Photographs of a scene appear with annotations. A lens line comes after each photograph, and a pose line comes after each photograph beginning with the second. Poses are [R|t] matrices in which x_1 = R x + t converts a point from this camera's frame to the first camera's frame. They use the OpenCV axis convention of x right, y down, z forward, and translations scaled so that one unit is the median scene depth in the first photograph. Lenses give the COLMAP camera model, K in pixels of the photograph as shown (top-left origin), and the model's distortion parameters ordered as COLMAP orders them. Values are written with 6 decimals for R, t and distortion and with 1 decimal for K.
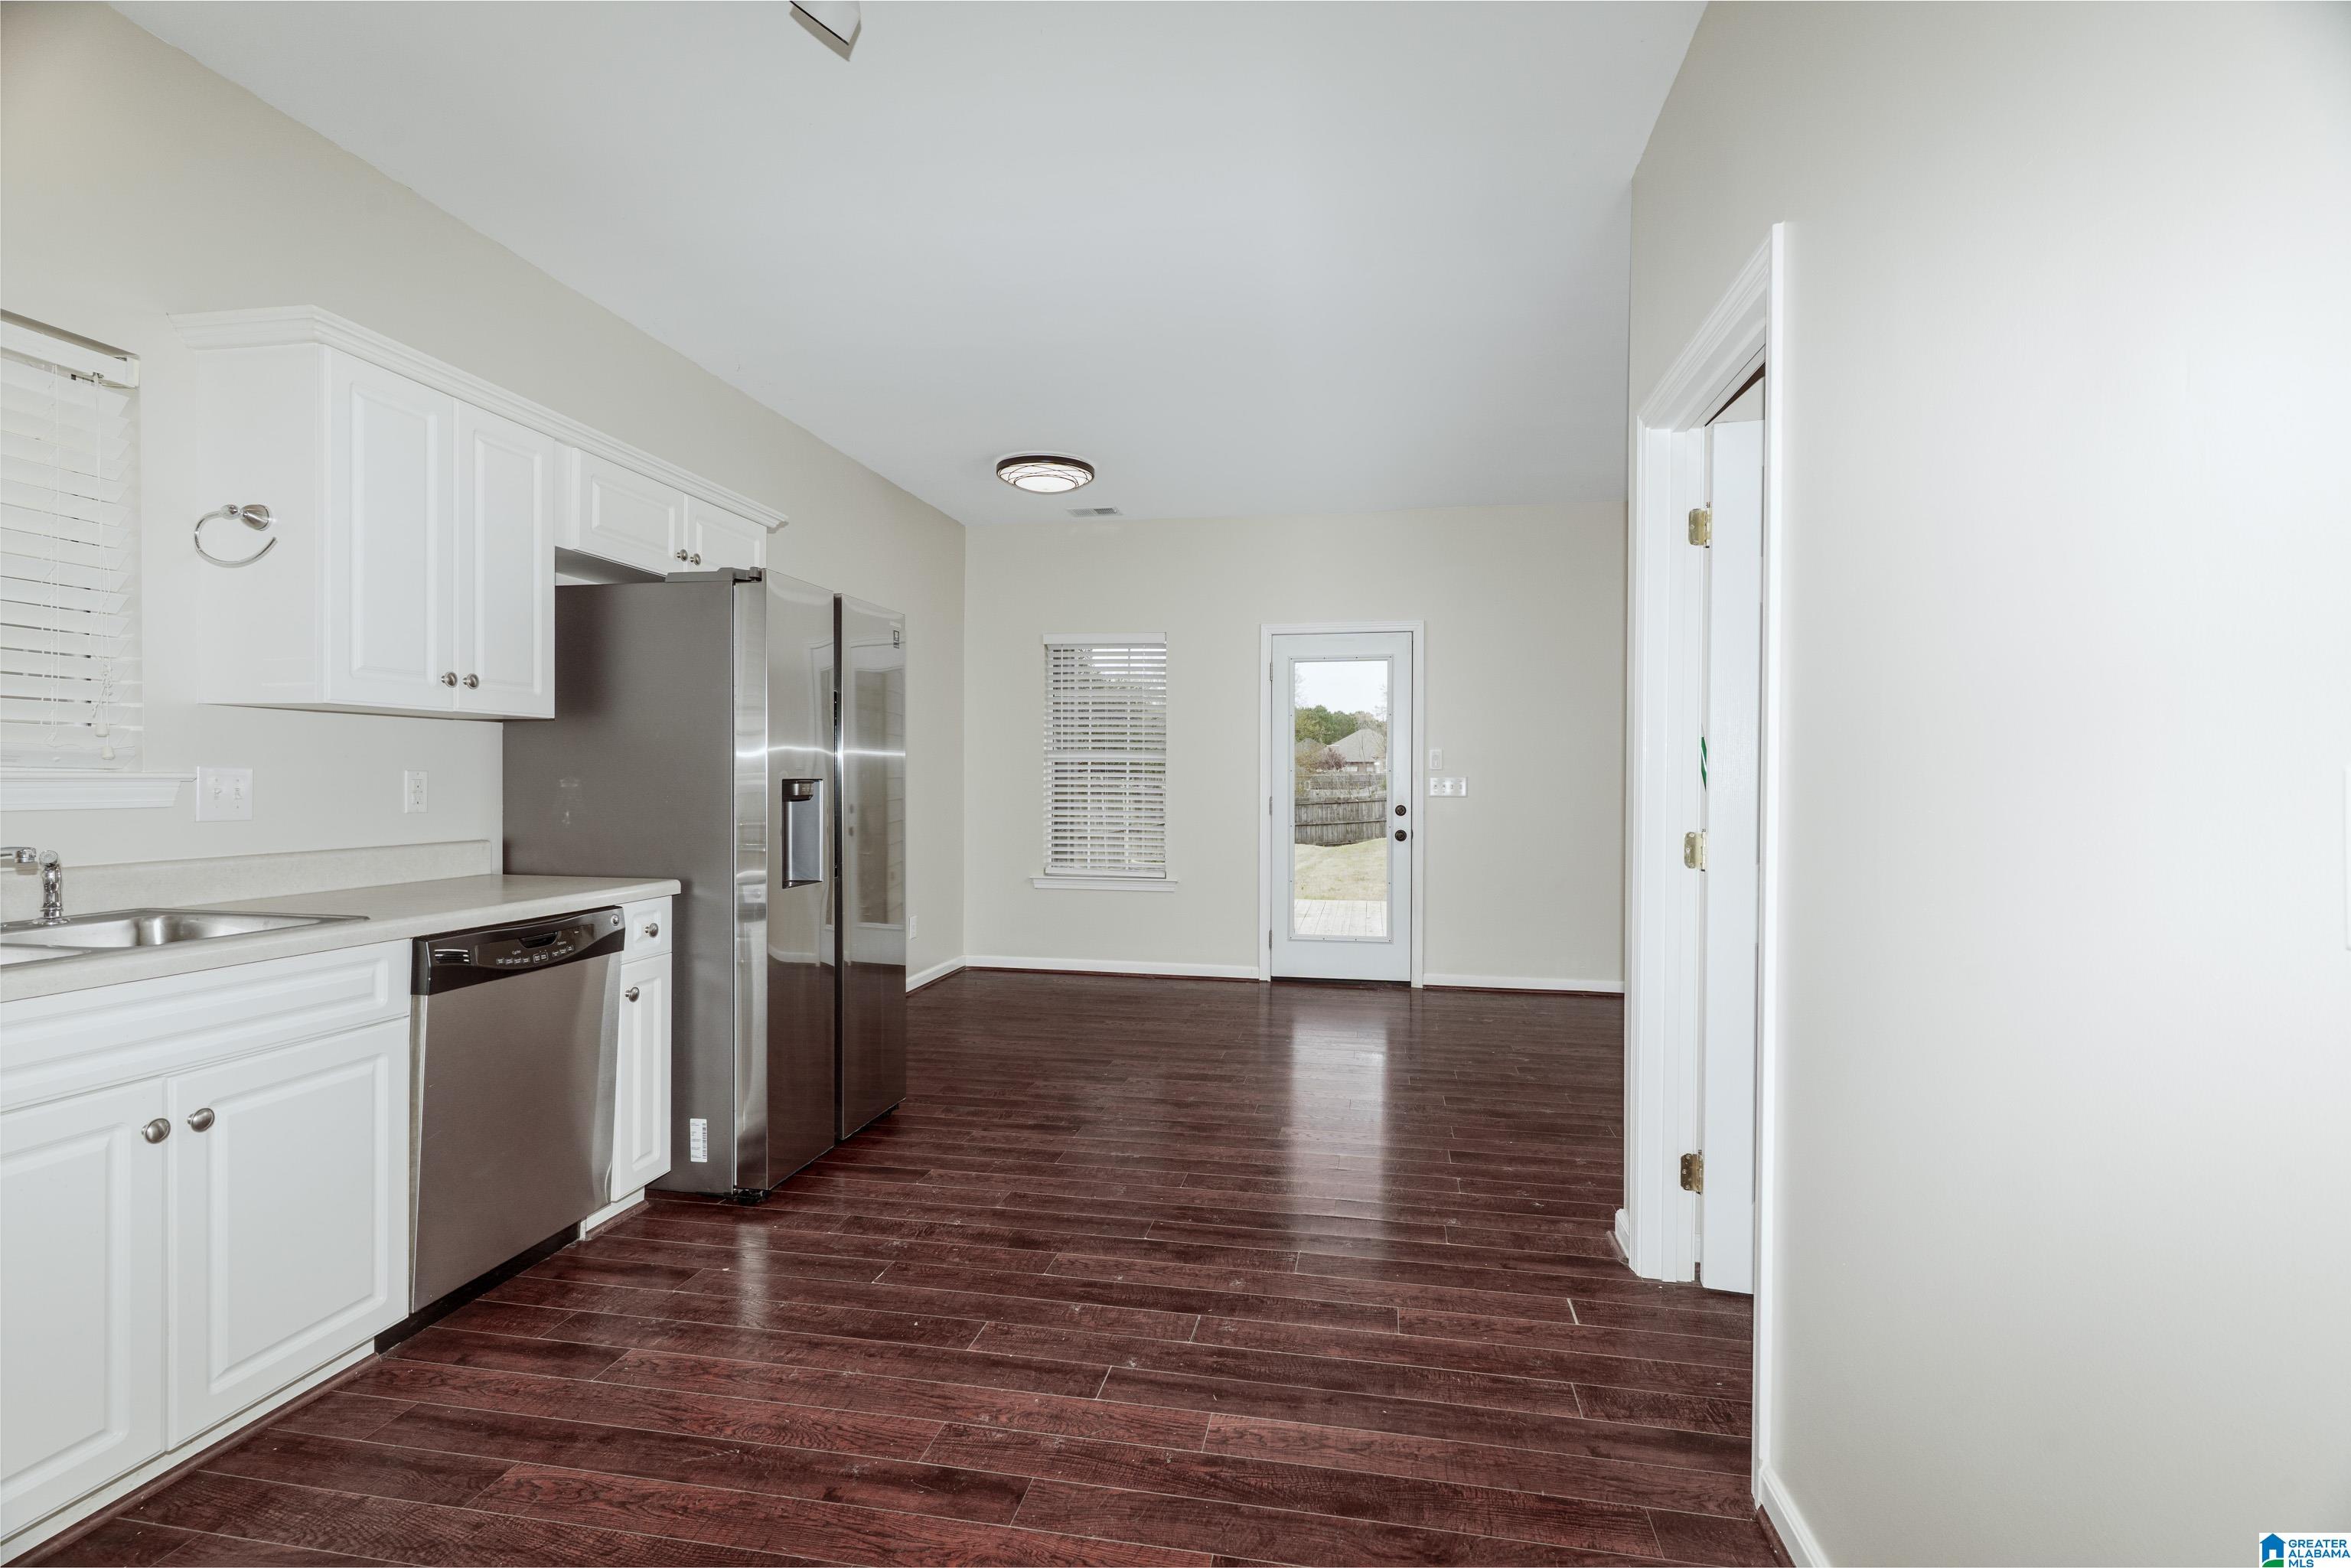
lens RADIAL K [[1166.6, 0, 1166.3], [0, 1166.6, 779.6], [0, 0, 1]] dist [-0.000043, -0.000105]
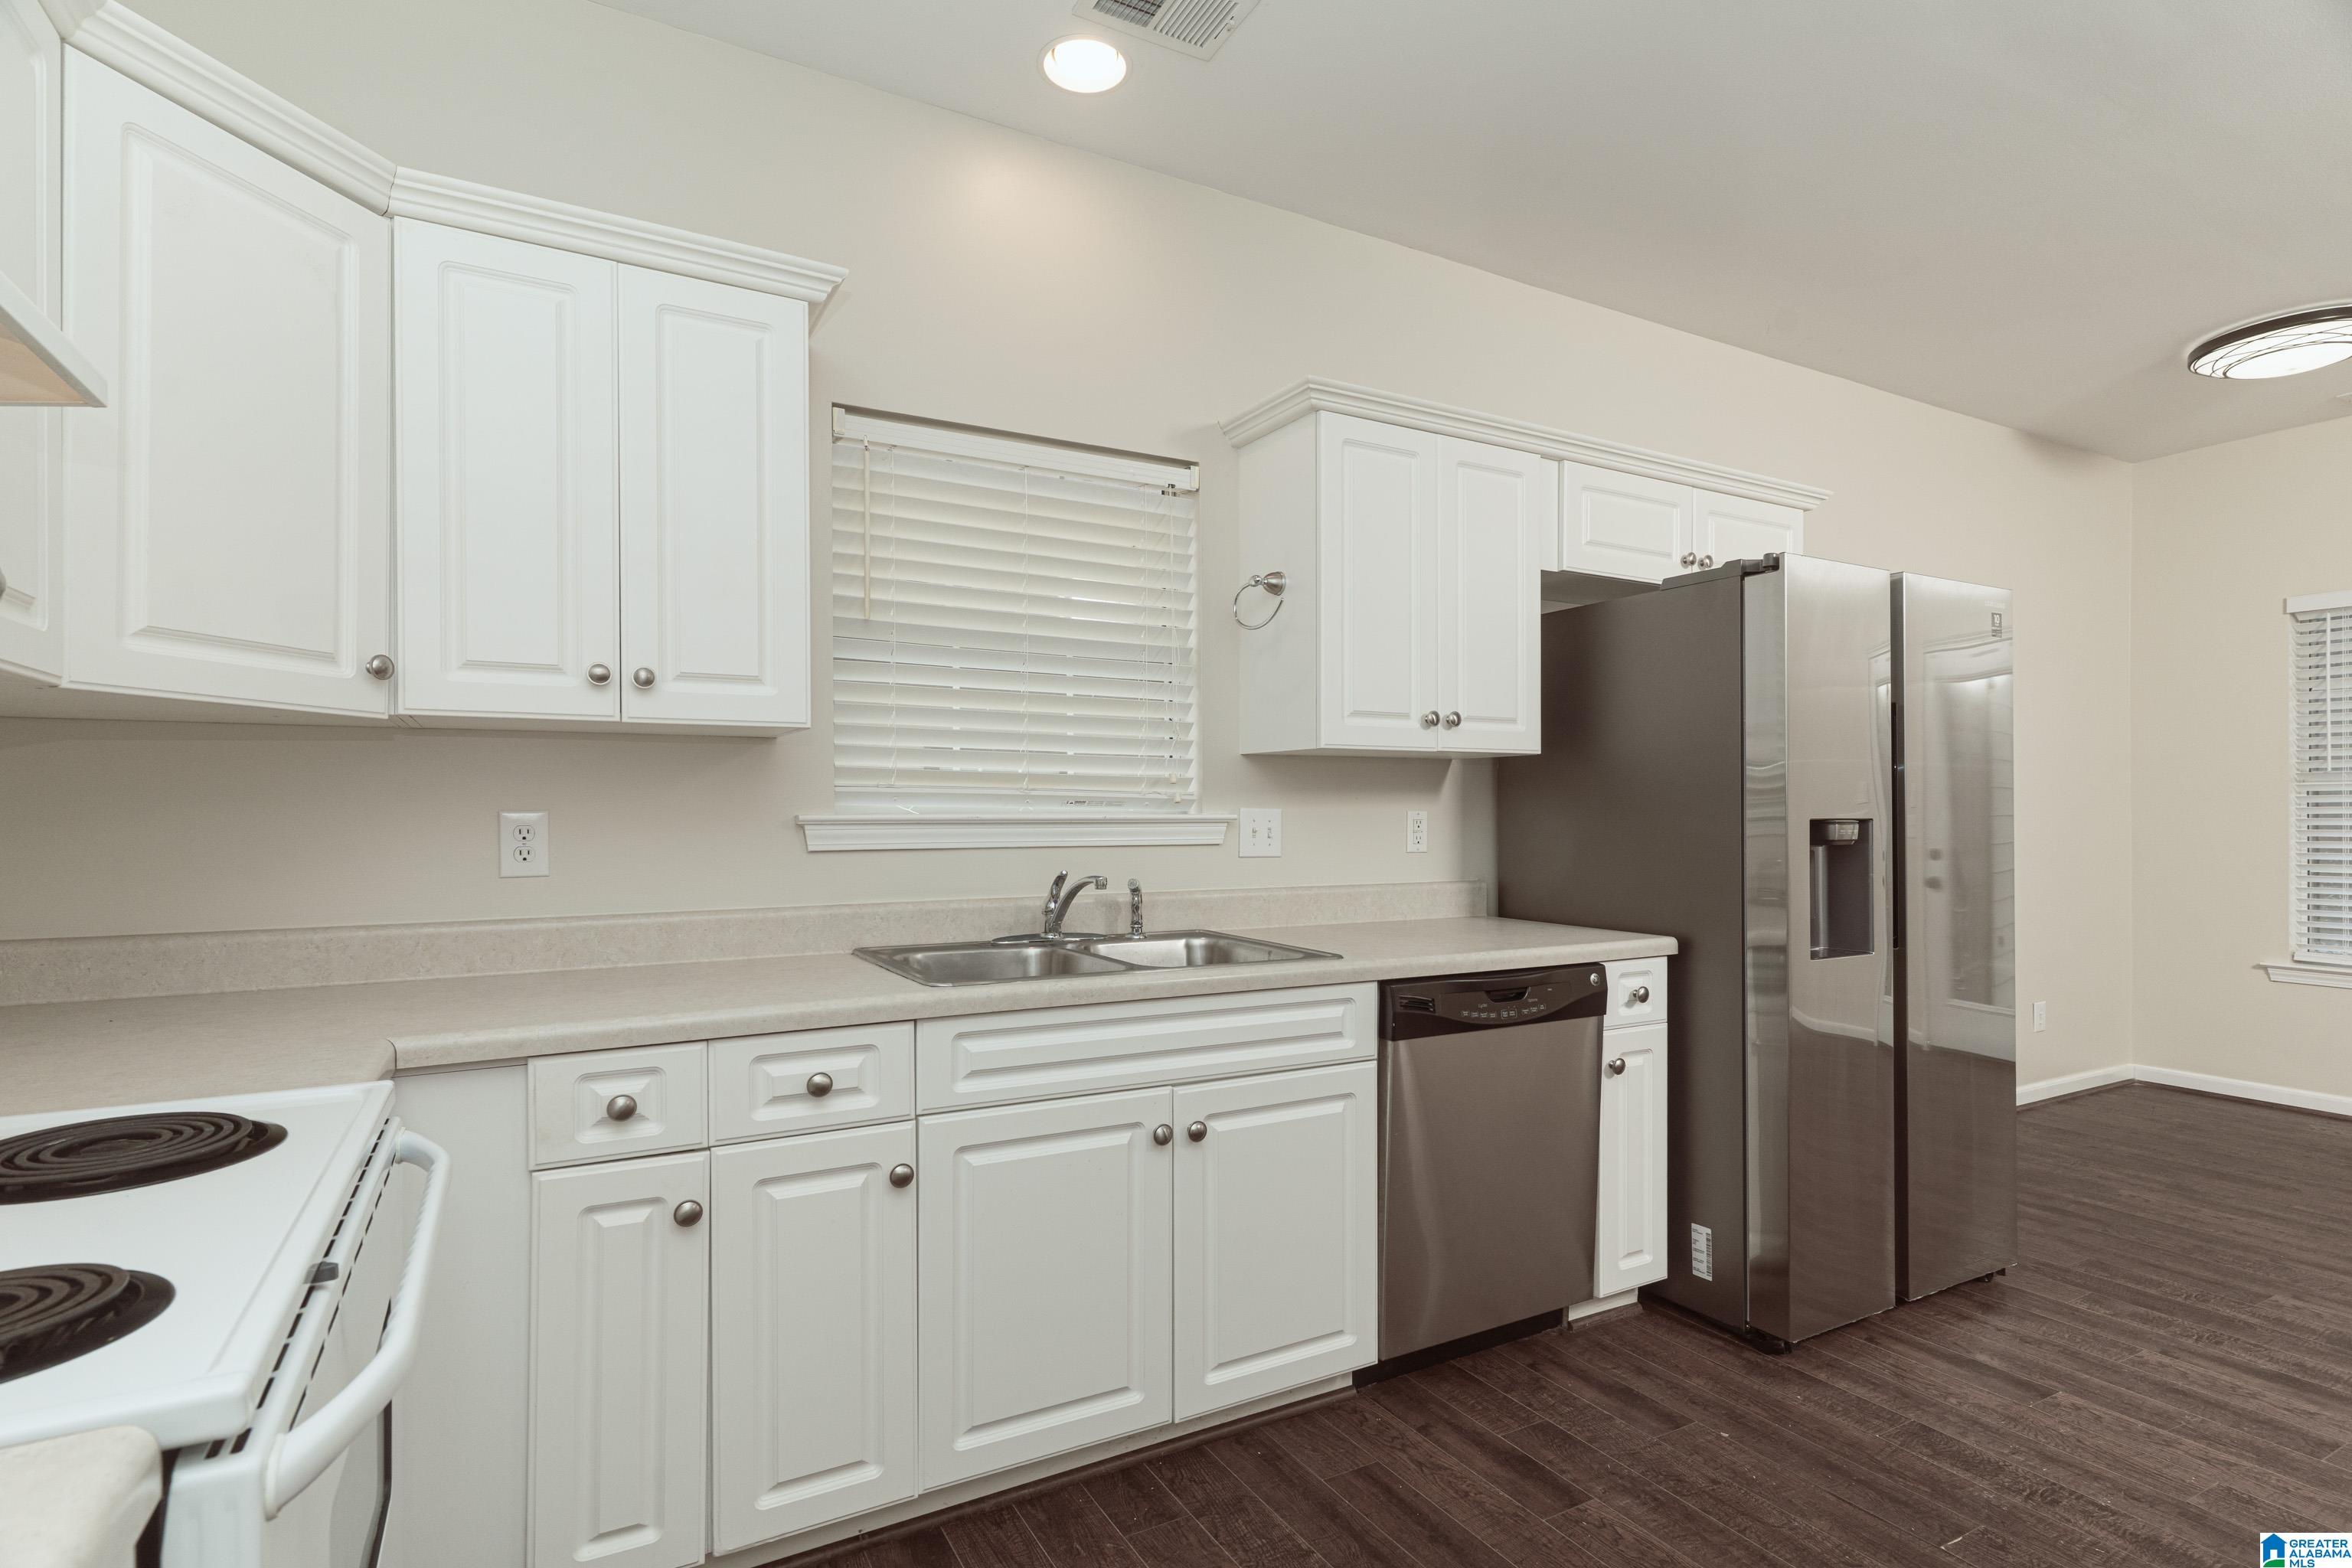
lens RADIAL K [[1147.7, 0, 1113.1], [0, 1147.7, 805.2], [0, 0, 1]] dist [0.002091, 0.000369]
pose [[0.620094, -0.006243, -0.784503, -0.015365], [0.000647, 0.999972, -0.007446, -0.004687], [0.784528, 0.004110, 0.620080, 0.160661]]
